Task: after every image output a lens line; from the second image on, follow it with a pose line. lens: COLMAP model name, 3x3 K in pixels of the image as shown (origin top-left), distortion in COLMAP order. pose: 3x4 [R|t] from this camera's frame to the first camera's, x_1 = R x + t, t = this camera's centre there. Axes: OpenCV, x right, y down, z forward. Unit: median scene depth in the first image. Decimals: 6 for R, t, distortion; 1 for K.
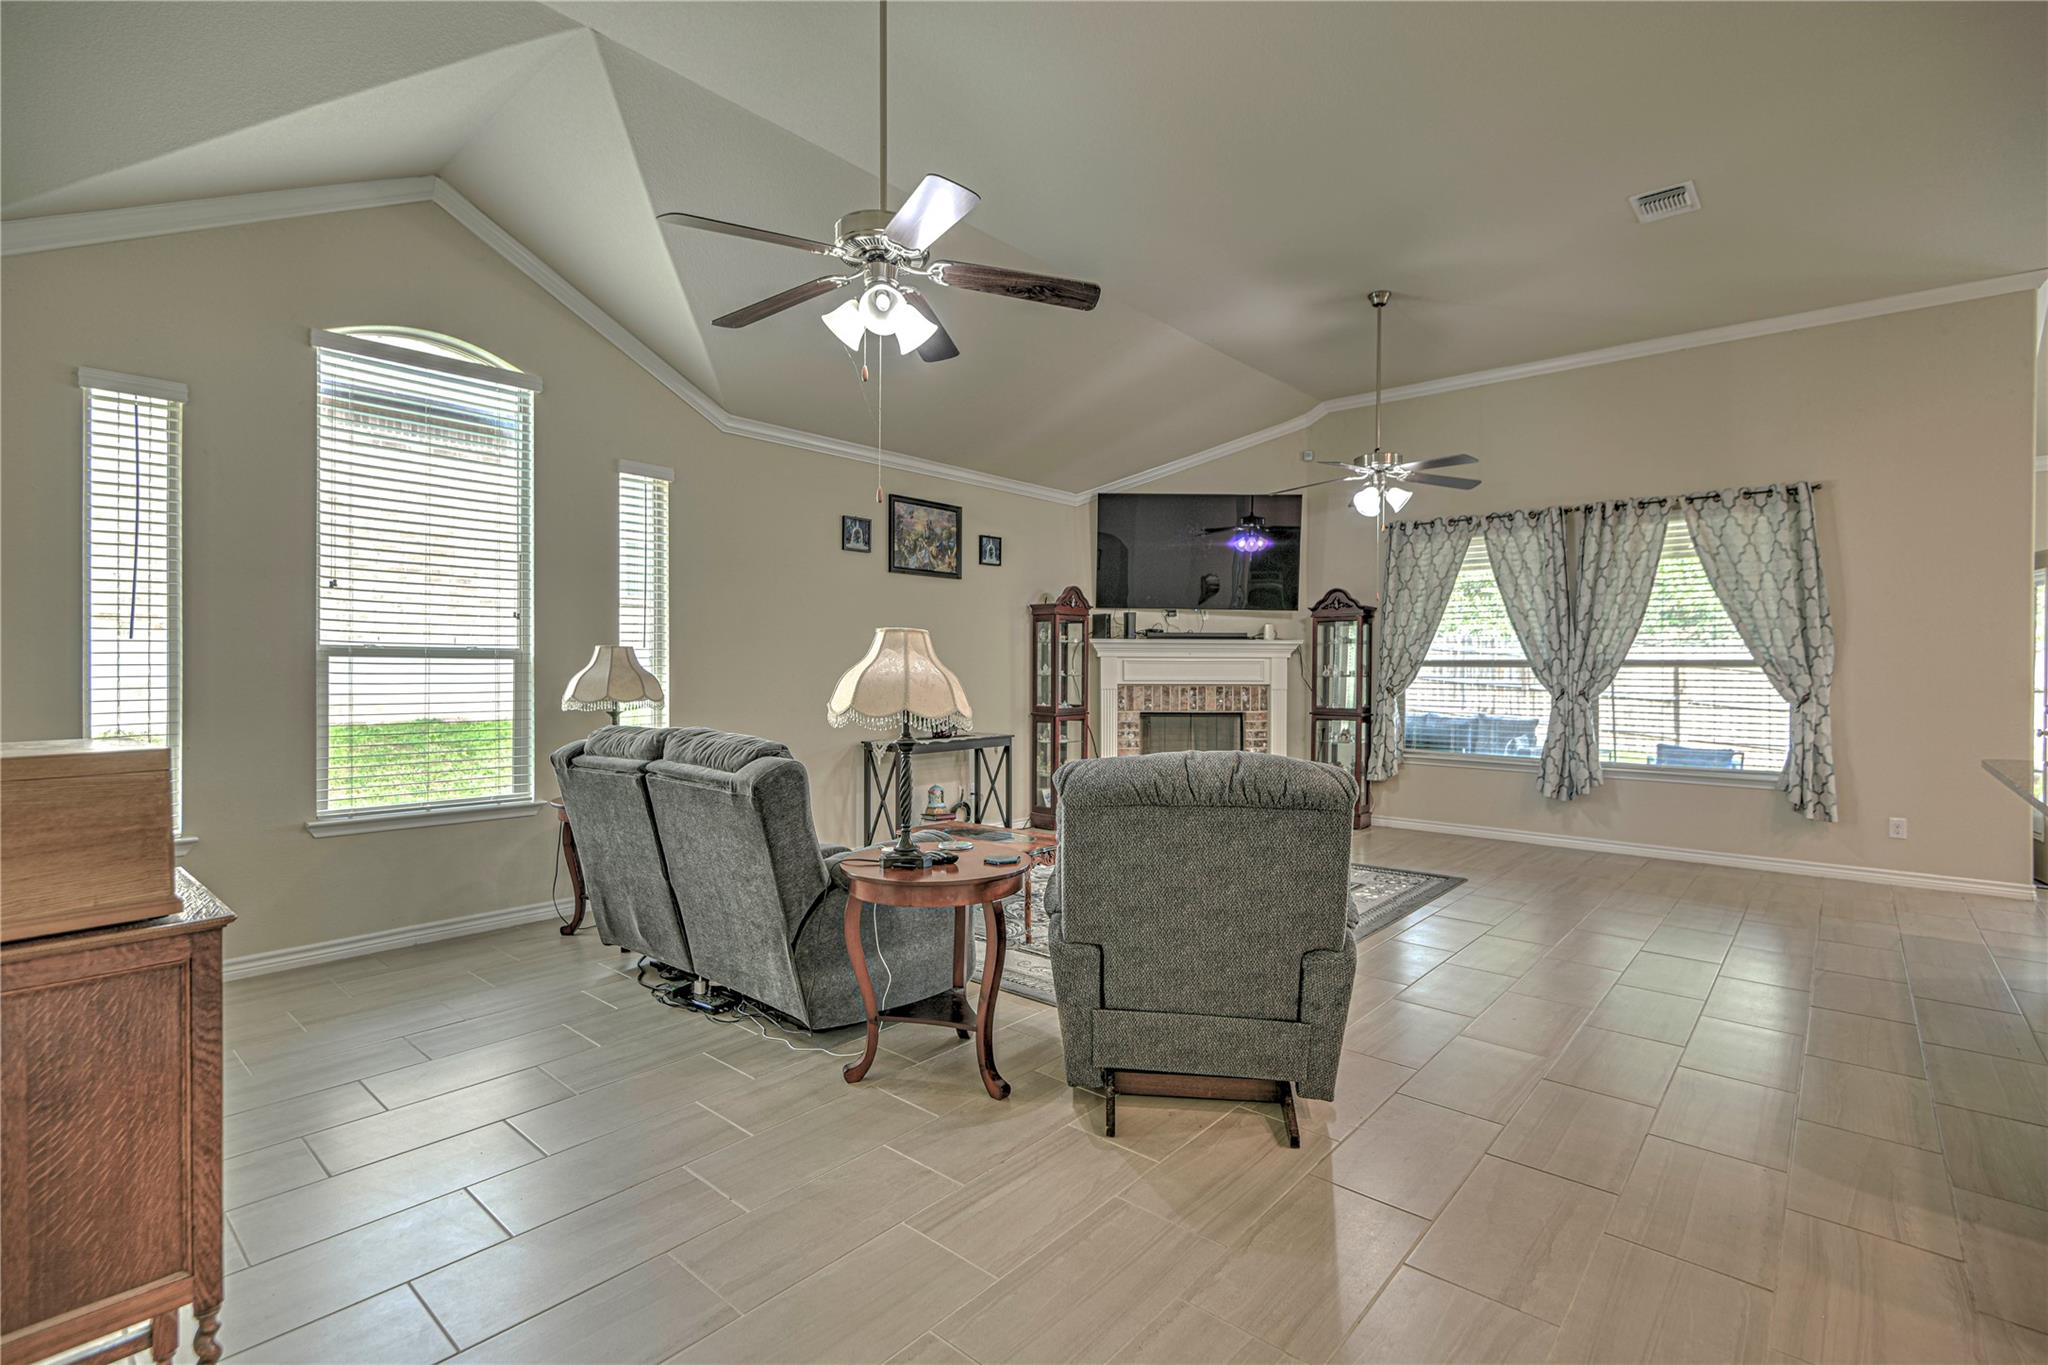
lens RADIAL K [[936.1, 0, 1043.8], [0, 936.1, 673.8], [0, 0, 1]] dist [0.007861, -0.005907]
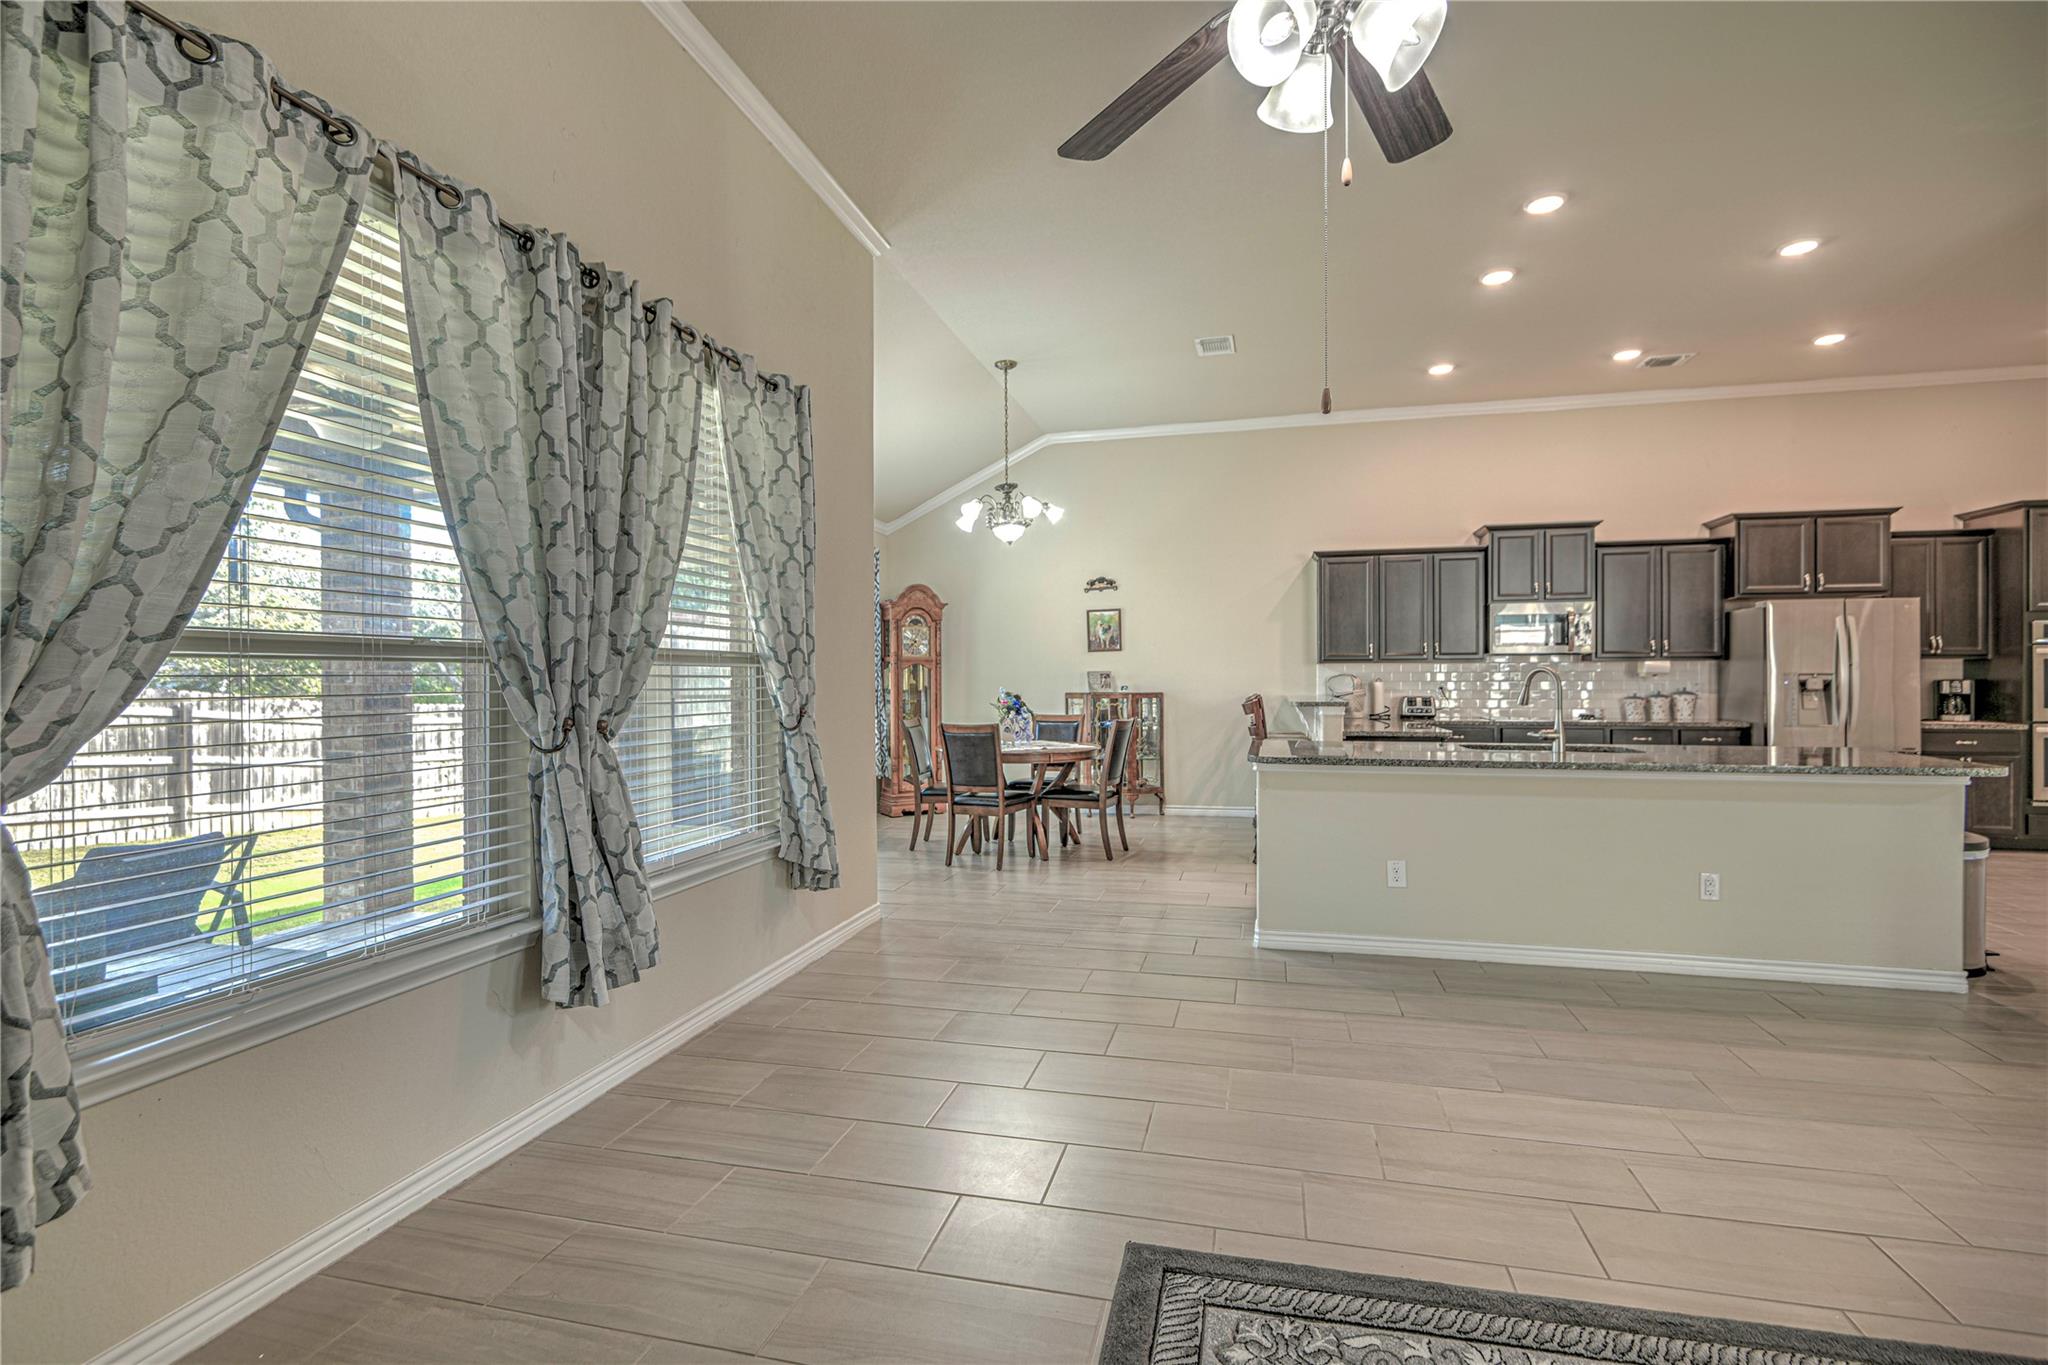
lens RADIAL K [[936.1, 0, 1022.3], [0, 936.1, 679.9], [0, 0, 1]] dist [0.007861, -0.005907]
pose [[-0.461852, -0.005272, 0.886941, 0.122201], [0.007724, 0.999921, 0.009965, -0.002146], [-0.886923, 0.011453, -0.461775, 1.008802]]
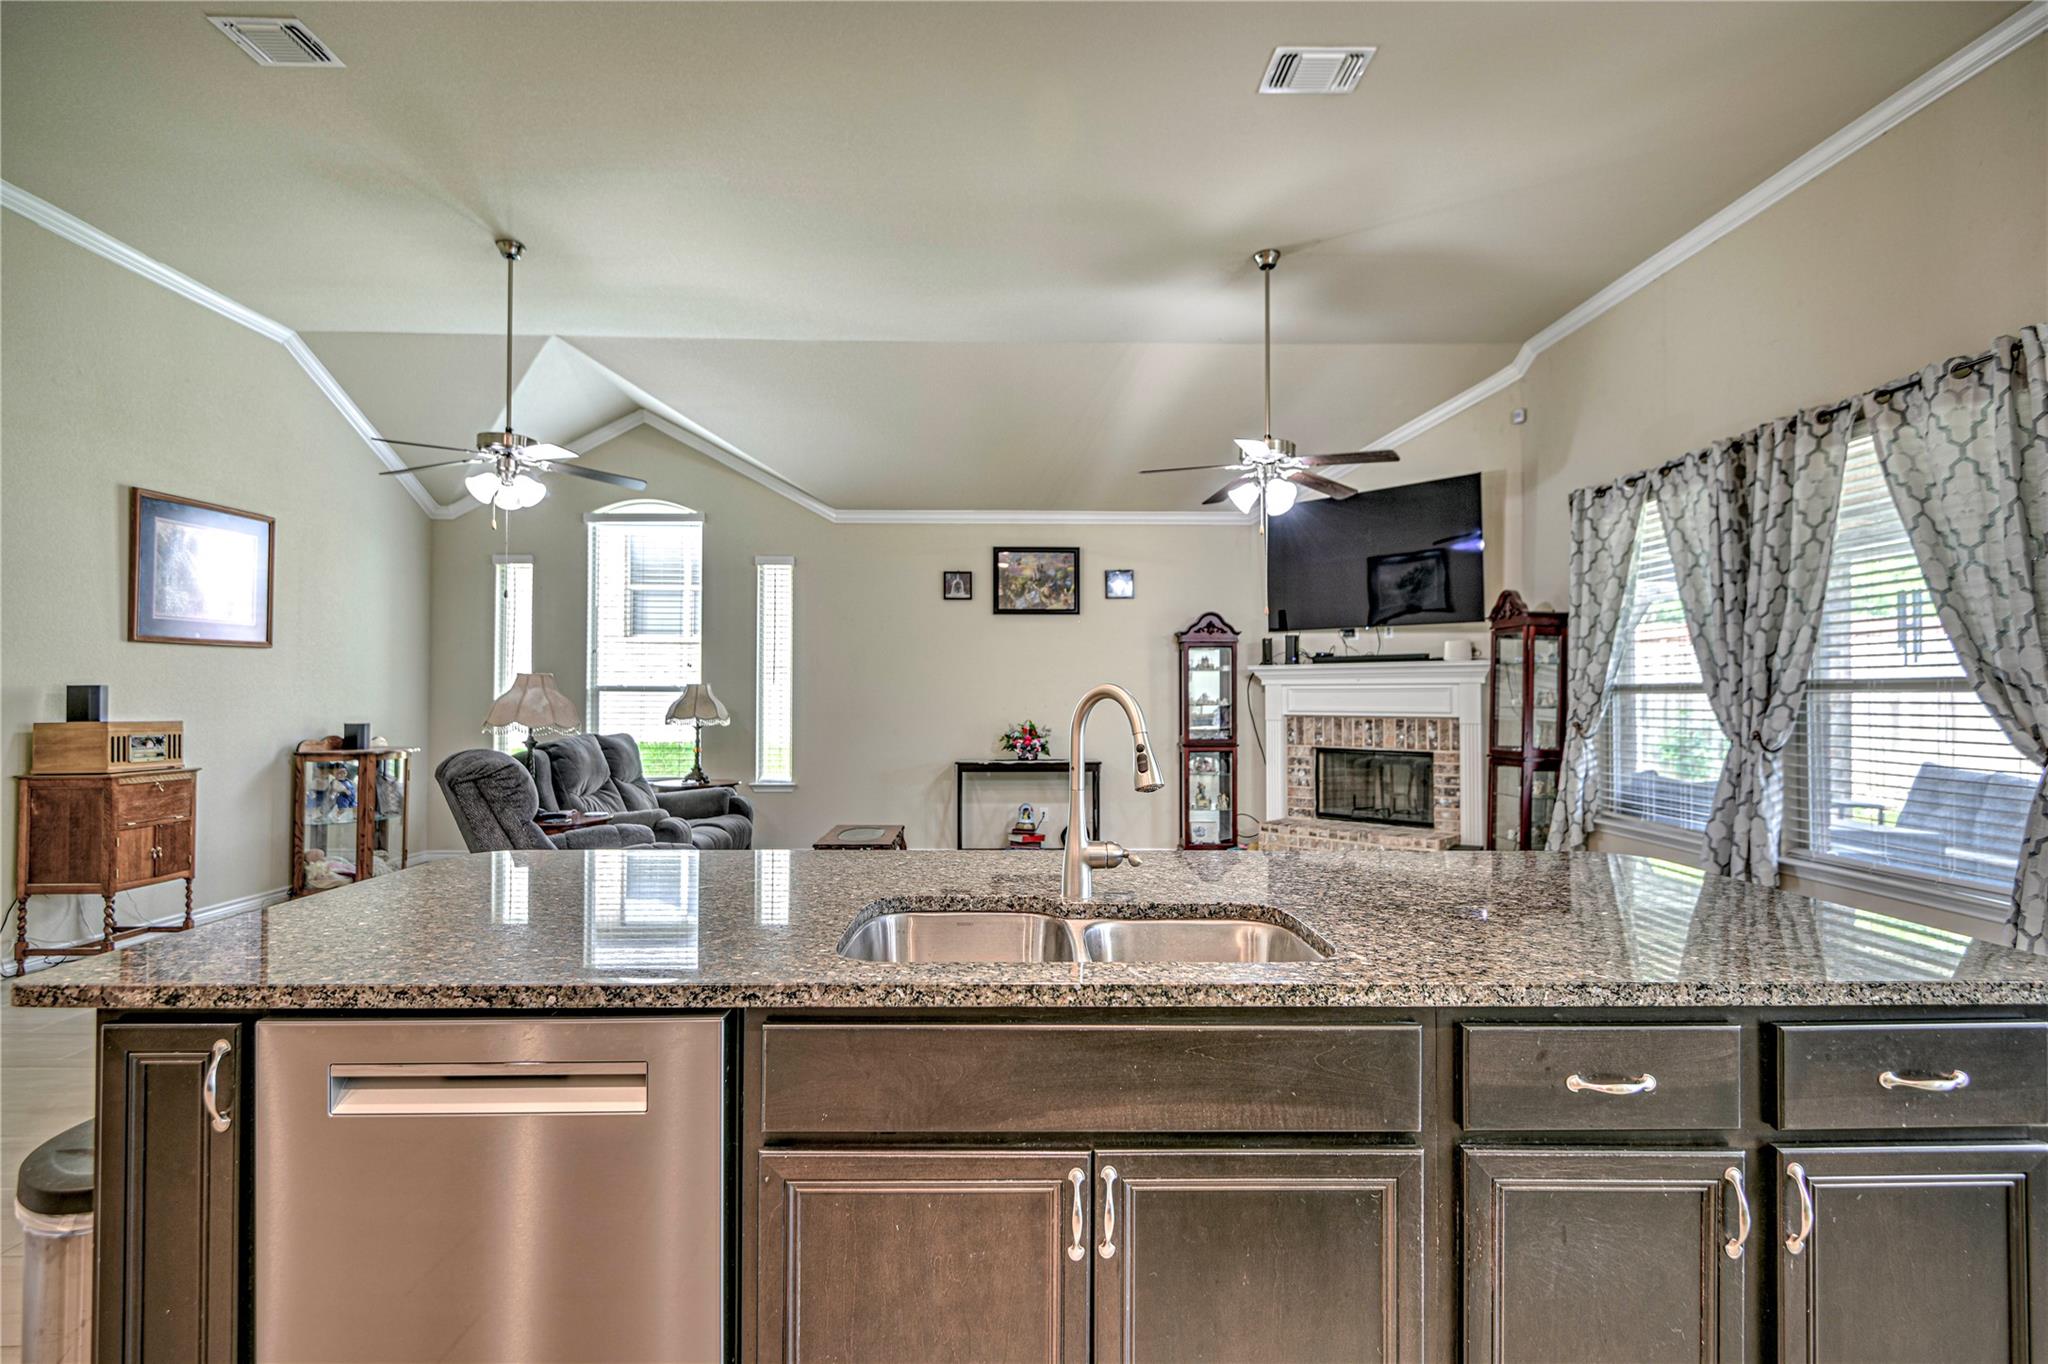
lens RADIAL K [[988.8, 0, 1021.2], [0, 988.8, 686.1], [0, 0, 1]] dist [0.002490, -0.001345]
pose [[0.666710, -0.011501, -0.745229, 0.724235], [-0.003854, 0.999814, -0.018878, 0.002435], [0.745307, 0.015458, 0.666542, 0.202570]]
